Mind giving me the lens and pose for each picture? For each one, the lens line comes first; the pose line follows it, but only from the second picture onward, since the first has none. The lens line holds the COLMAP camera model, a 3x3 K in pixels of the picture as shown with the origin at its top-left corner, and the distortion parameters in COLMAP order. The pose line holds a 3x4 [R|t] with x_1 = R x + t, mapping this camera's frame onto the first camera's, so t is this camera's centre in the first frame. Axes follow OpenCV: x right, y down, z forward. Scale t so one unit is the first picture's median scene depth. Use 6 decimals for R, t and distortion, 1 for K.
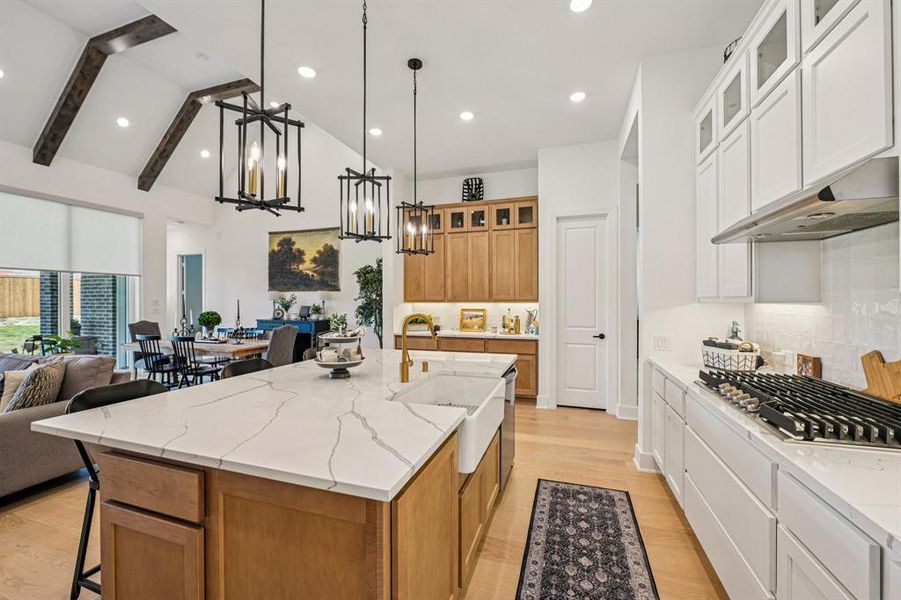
lens RADIAL K [[358.6, 0, 450.5], [0, 358.6, 300.0], [0, 0, 1]] dist [-0.003033, -0.000630]
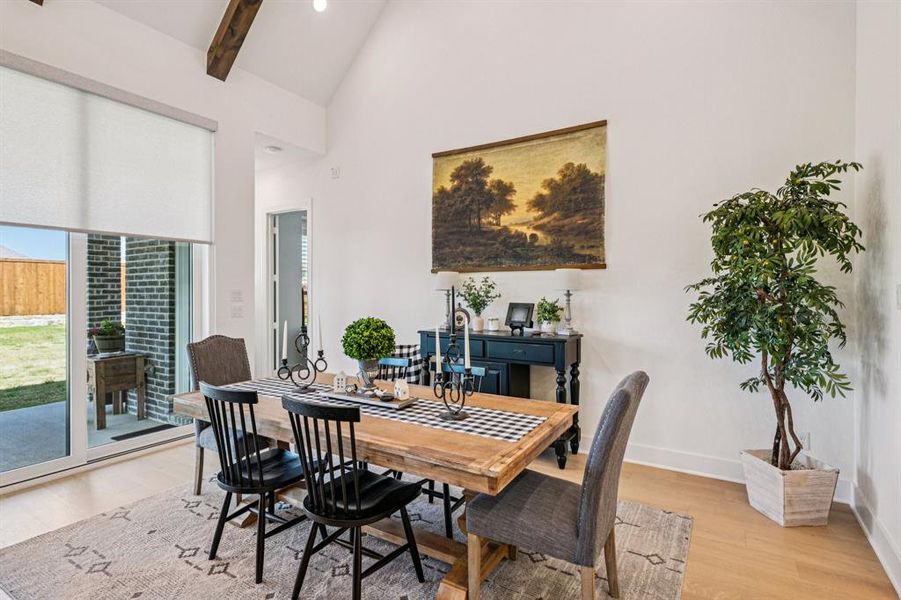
lens RADIAL K [[452.3, 0, 450.3], [0, 452.3, 291.1], [0, 0, 1]] dist [0.004242, 0.000617]
pose [[0.972876, -0.001199, -0.231325, -0.385846], [0.000693, 0.999997, -0.002270, 0.003139], [0.231327, 0.002048, 0.972874, 0.449898]]
